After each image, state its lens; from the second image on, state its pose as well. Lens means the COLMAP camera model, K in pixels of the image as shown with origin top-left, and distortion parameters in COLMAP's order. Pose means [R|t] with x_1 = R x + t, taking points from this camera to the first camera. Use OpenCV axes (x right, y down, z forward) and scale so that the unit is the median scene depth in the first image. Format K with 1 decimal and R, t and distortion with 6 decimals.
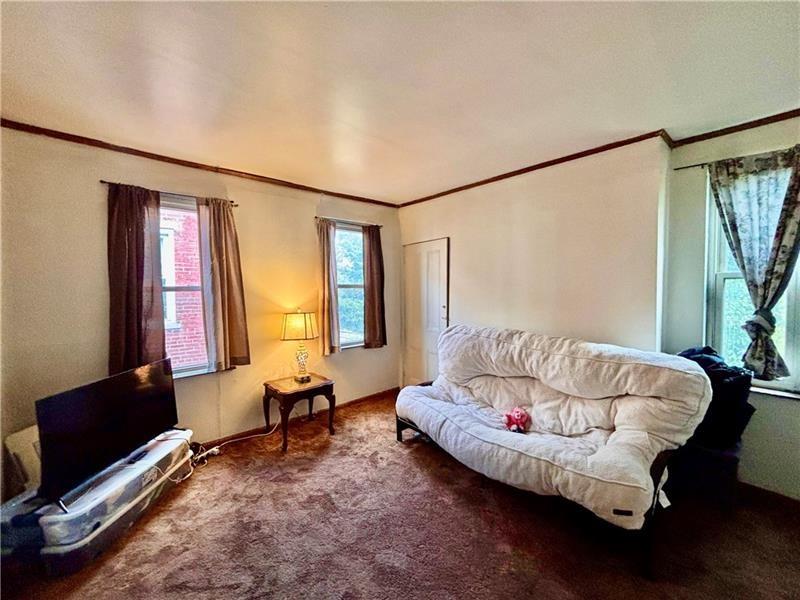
lens RADIAL K [[327.7, 0, 405.7], [0, 327.7, 296.0], [0, 0, 1]] dist [-0.001375, 0.002757]
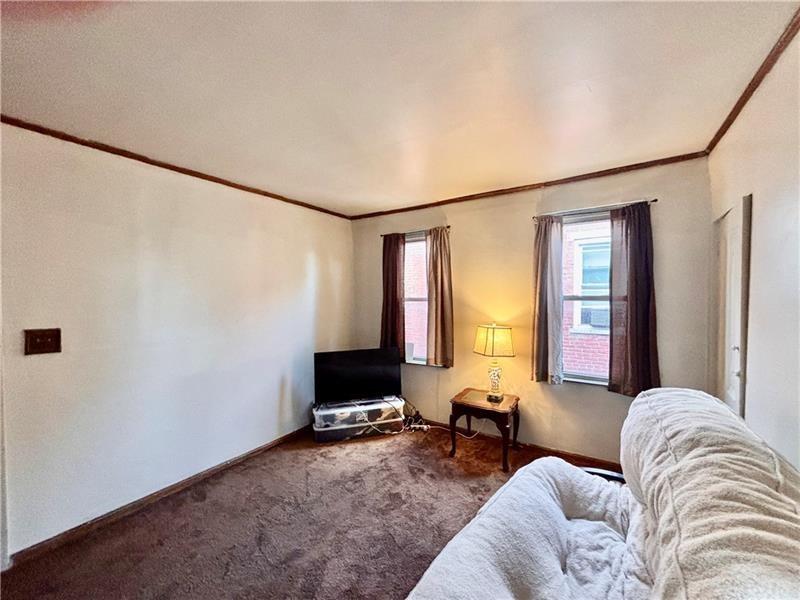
lens RADIAL K [[327.7, 0, 405.7], [0, 327.7, 296.0], [0, 0, 1]] dist [-0.001375, 0.002757]
pose [[0.243710, 0.006007, -0.969829, 0.591675], [-0.024315, 0.999704, 0.000082, -0.032930], [0.969543, 0.023561, 0.243784, 0.577675]]
